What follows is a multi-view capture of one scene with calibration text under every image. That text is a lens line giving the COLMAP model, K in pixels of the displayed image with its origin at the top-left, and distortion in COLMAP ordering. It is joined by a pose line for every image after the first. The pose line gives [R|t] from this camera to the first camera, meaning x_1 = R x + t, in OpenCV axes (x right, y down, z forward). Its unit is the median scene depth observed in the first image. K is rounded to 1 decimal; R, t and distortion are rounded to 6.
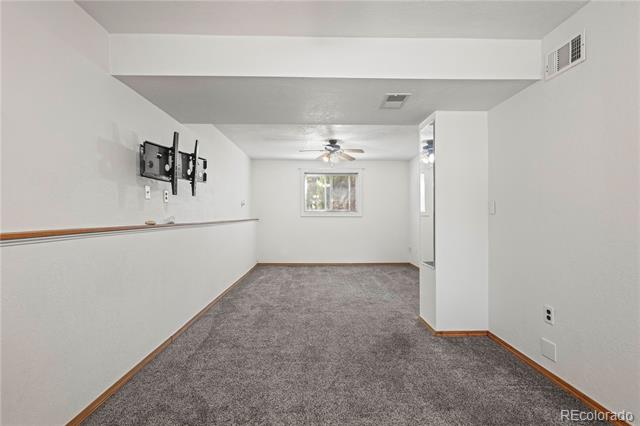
lens RADIAL K [[297.3, 0, 320.0], [0, 297.3, 213.0], [0, 0, 1]] dist [0.004231, -0.000832]
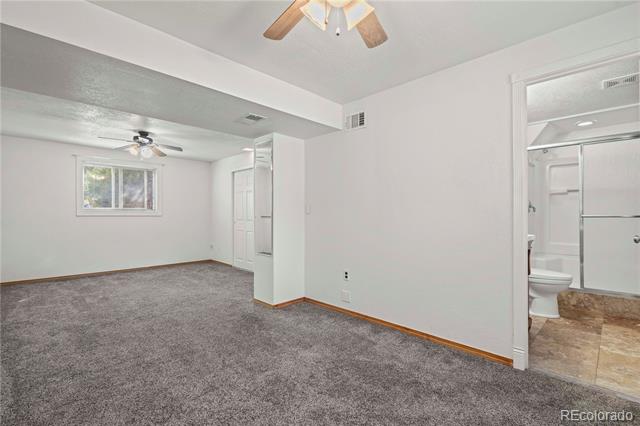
lens RADIAL K [[297.3, 0, 320.0], [0, 297.3, 213.0], [0, 0, 1]] dist [0.004231, -0.000832]
pose [[0.714954, 0.003877, 0.699160, -0.340651], [-0.006251, 0.999980, 0.000847, -0.001036], [-0.699143, -0.004976, 0.714964, -0.047311]]
